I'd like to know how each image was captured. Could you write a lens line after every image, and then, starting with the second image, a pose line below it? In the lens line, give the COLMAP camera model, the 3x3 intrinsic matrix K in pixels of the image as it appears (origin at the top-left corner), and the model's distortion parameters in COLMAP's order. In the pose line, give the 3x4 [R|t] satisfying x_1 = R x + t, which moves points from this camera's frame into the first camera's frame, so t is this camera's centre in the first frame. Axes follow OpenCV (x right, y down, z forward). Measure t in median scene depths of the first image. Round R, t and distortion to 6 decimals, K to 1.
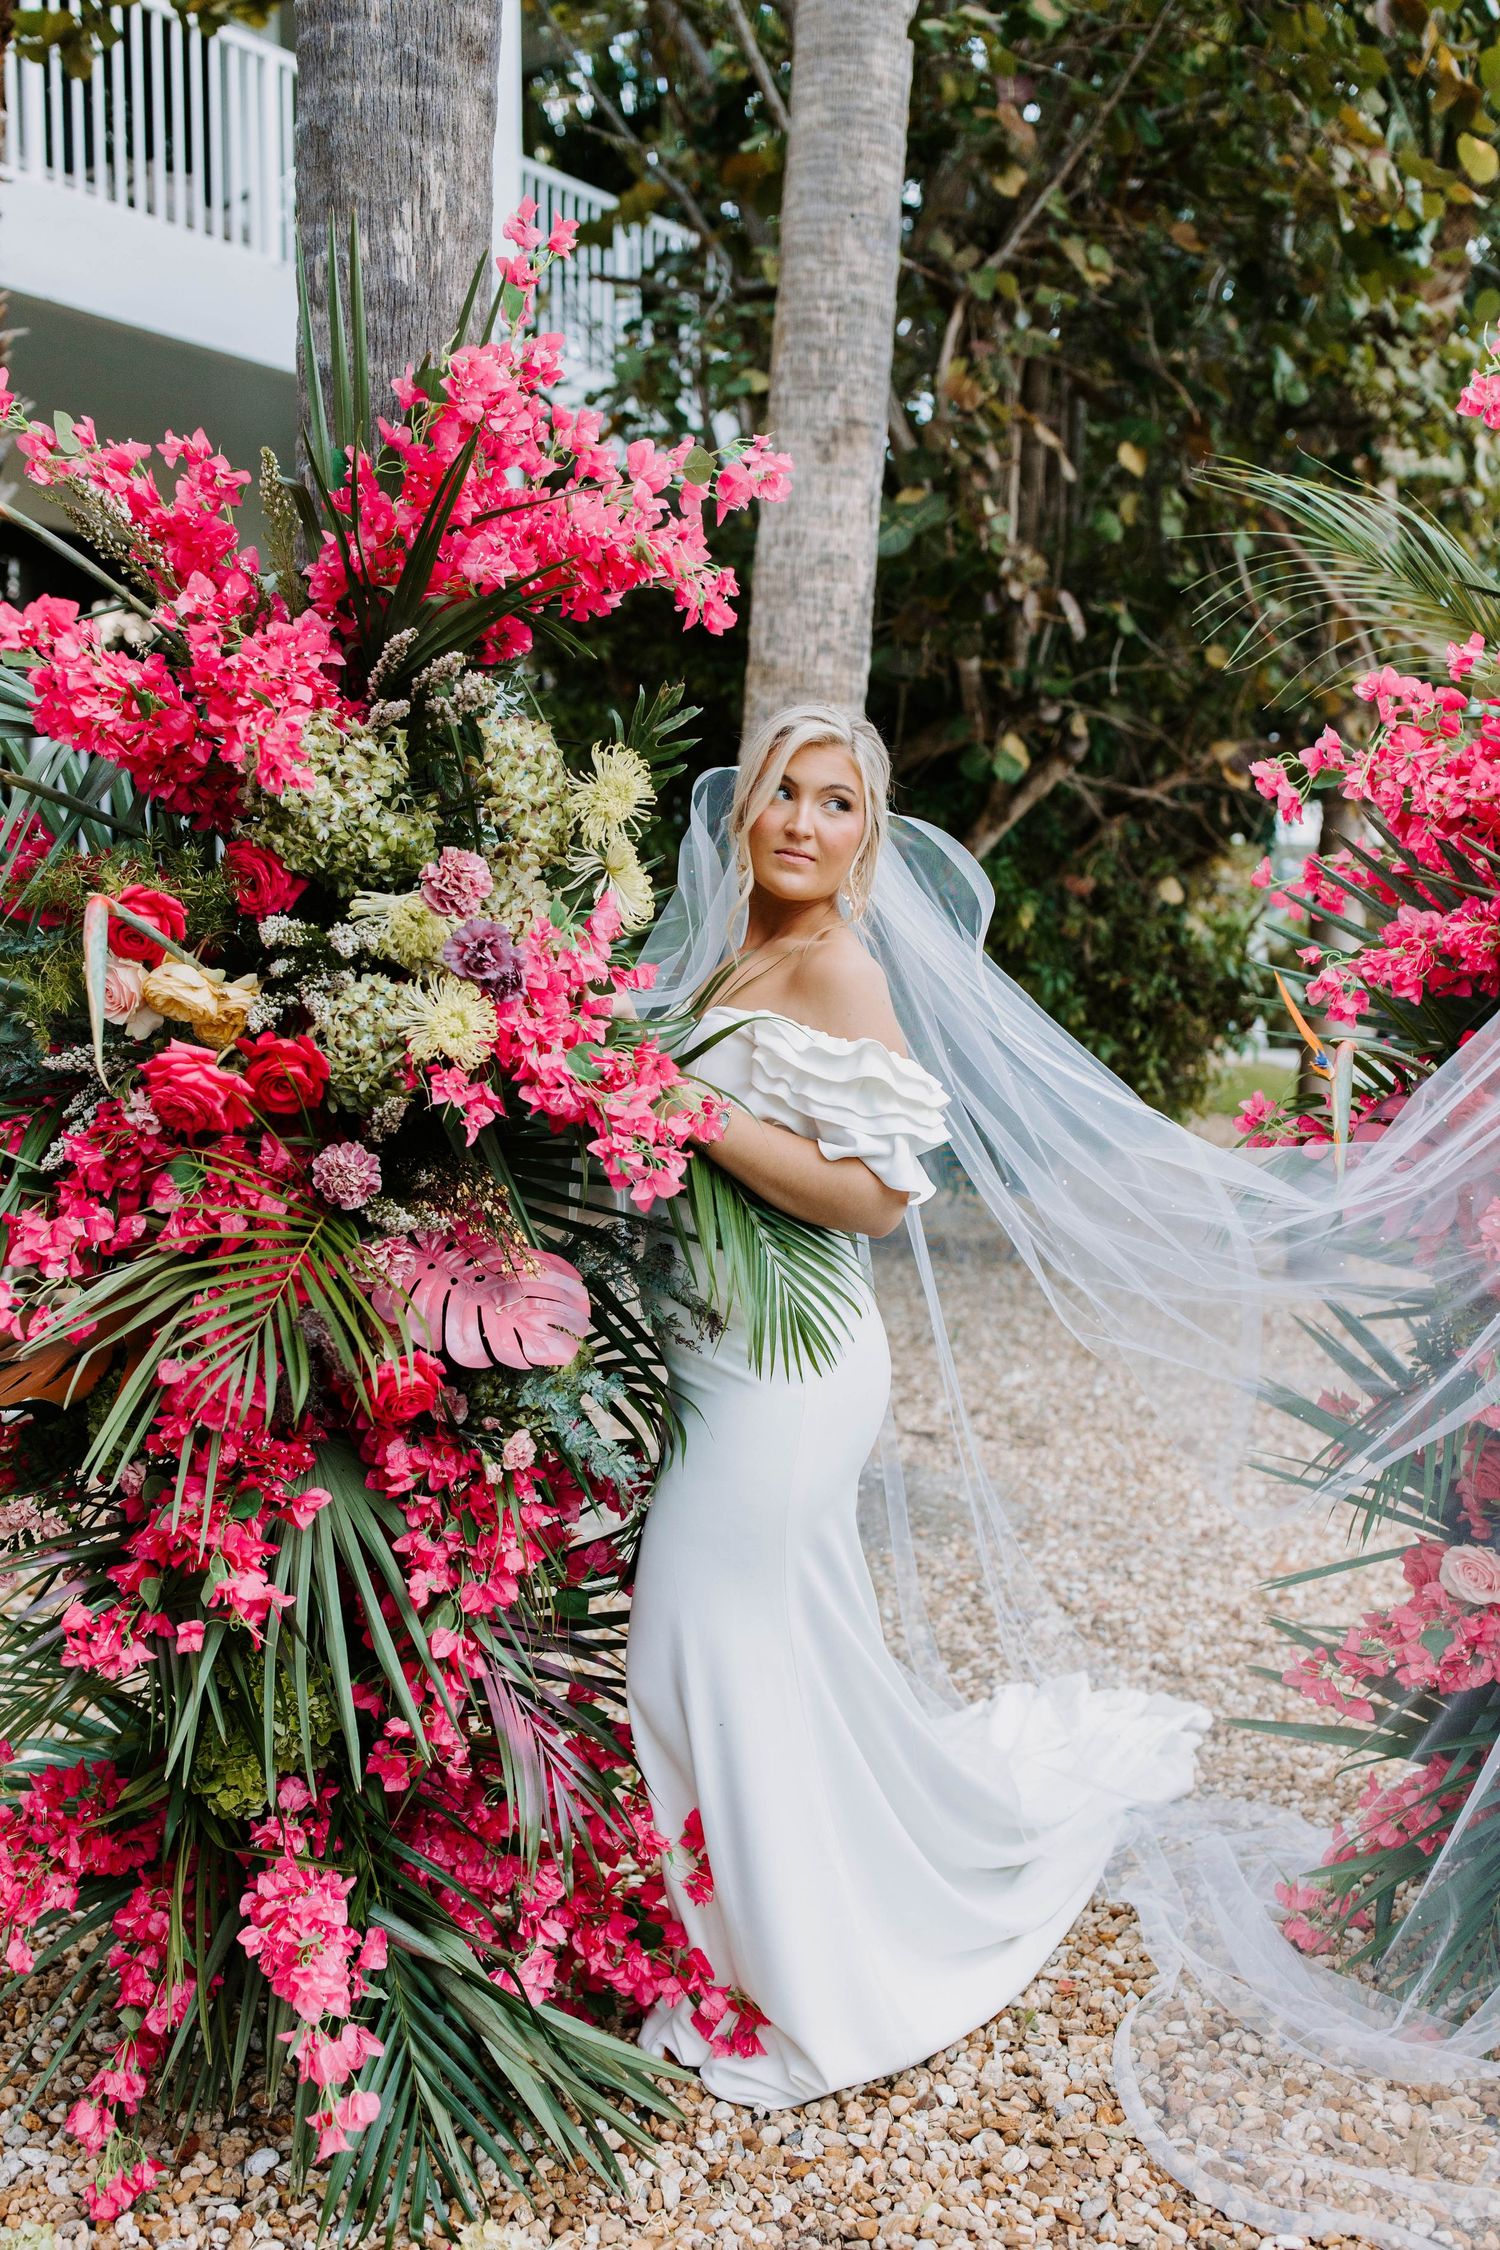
lens RADIAL K [[2254.6, 0, 740.5], [0, 2254.6, 1143.0], [0, 0, 1]] dist [0.033437, 0.000000]
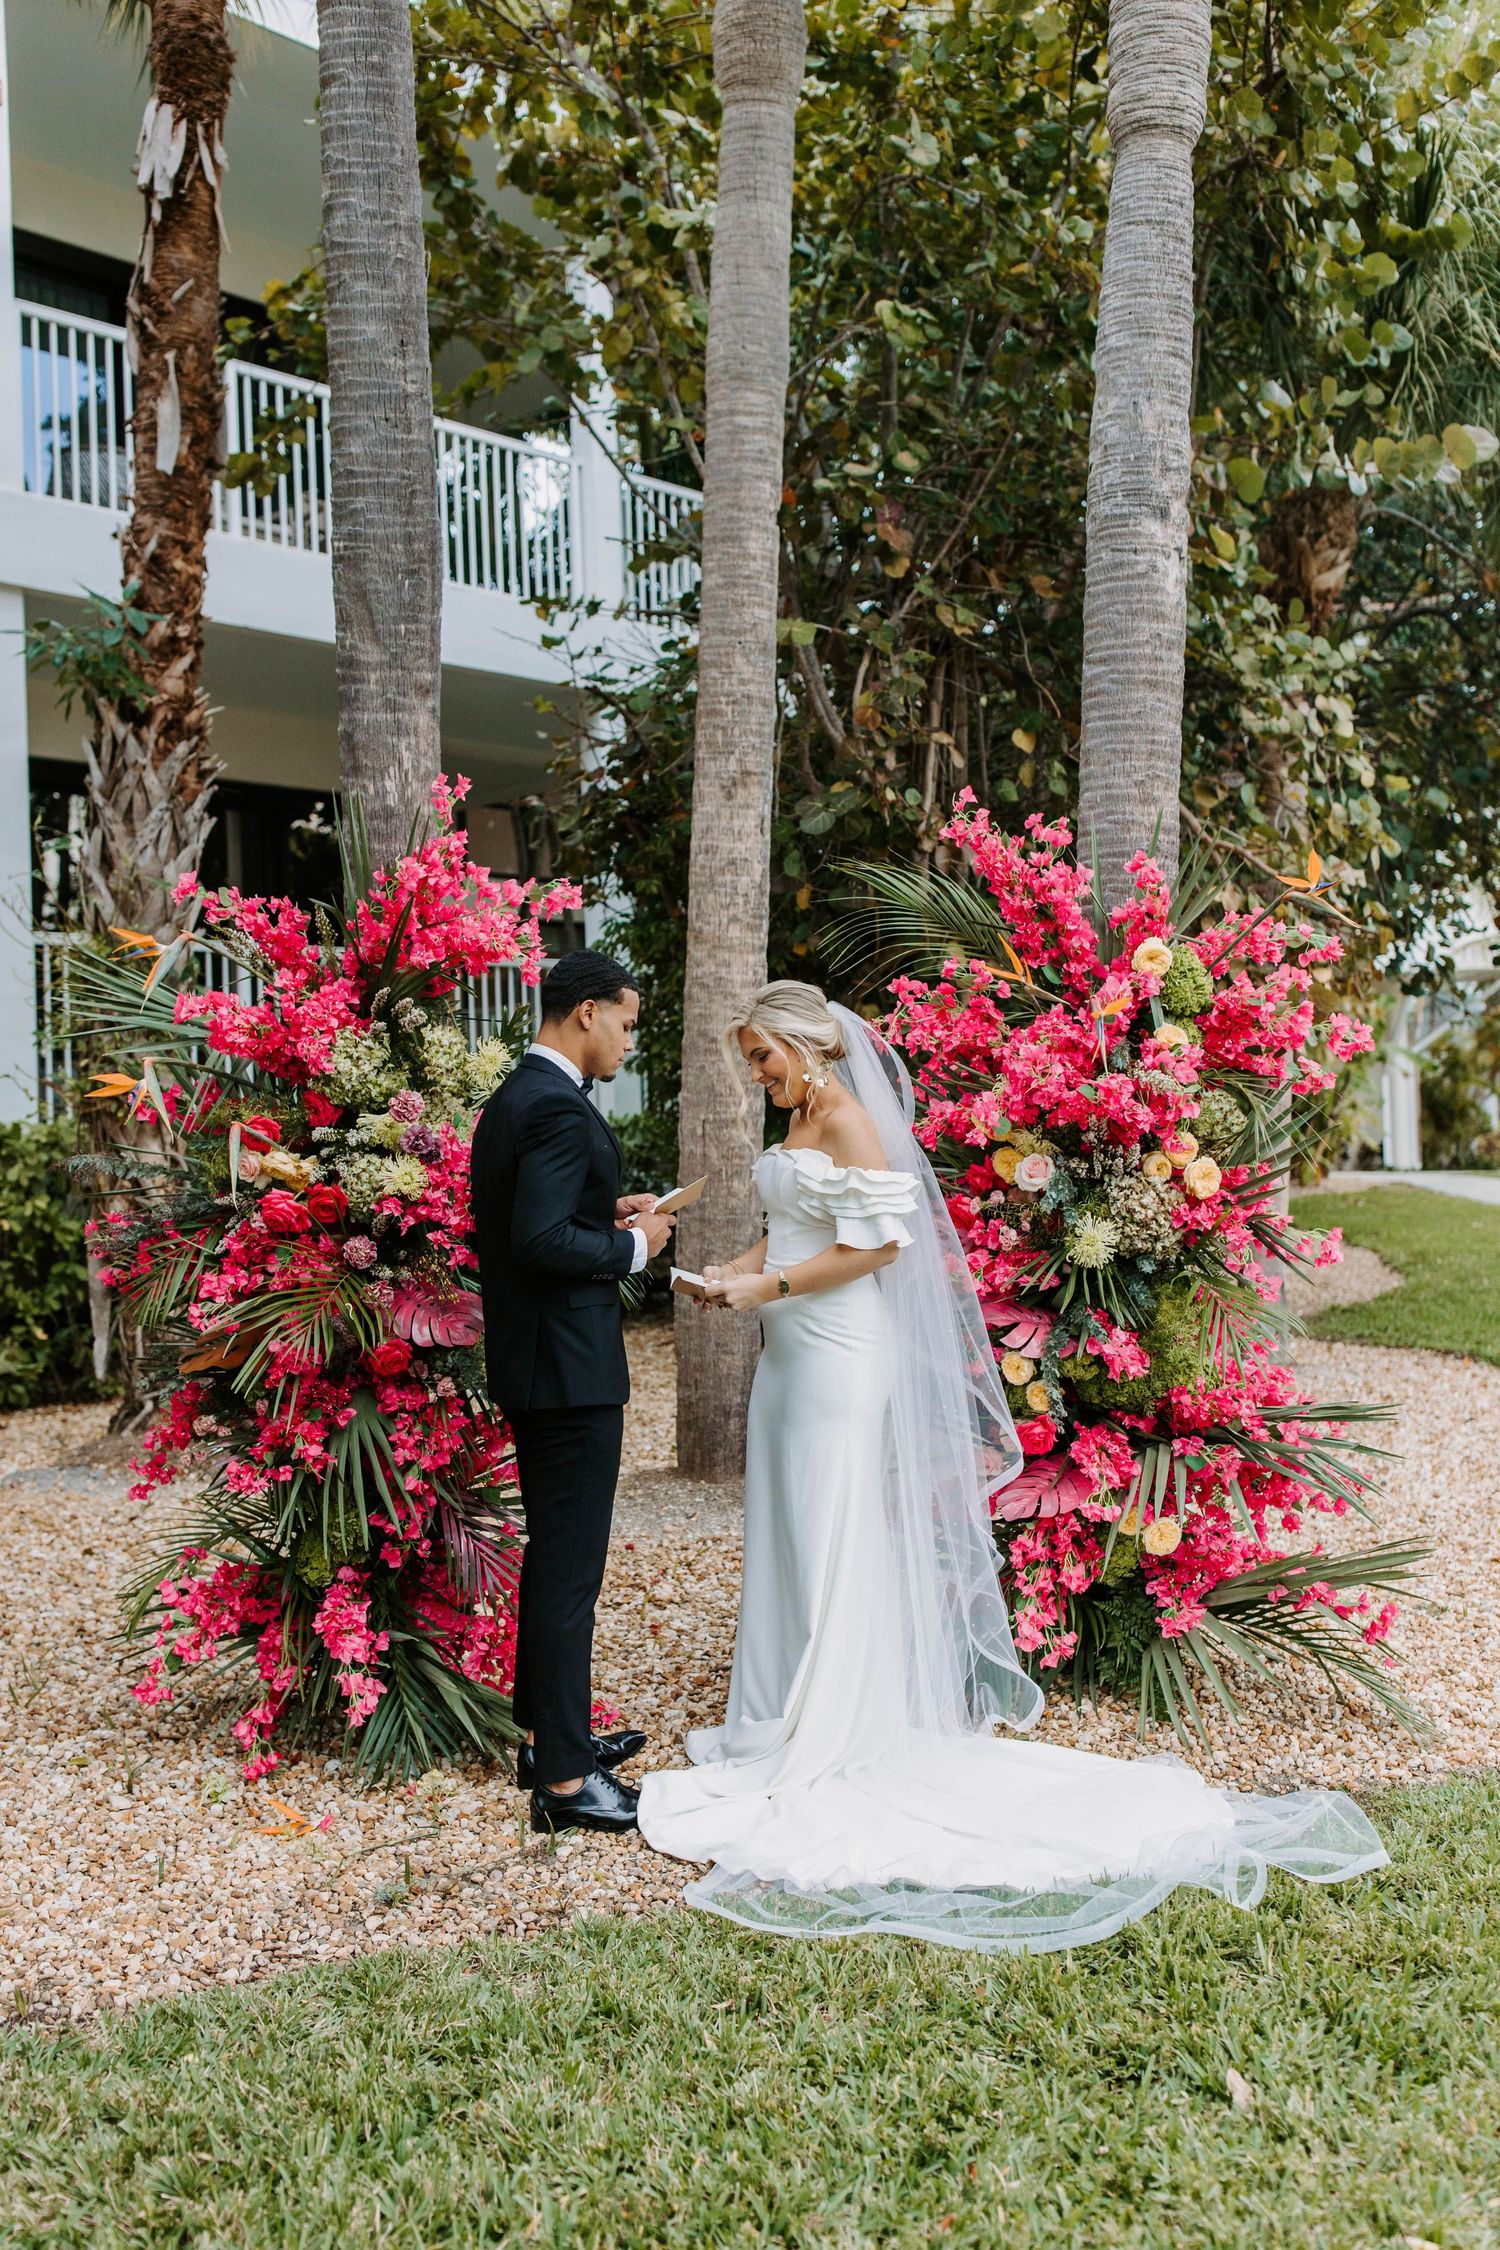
lens RADIAL K [[2254.6, 0, 759.4], [0, 2254.6, 1132.1], [0, 0, 1]] dist [0.033437, 0.000000]
pose [[0.996305, -0.030456, -0.080300, 0.340374], [0.025007, 0.997371, -0.068009, 0.051747], [0.082160, 0.065750, 0.994448, -0.974980]]
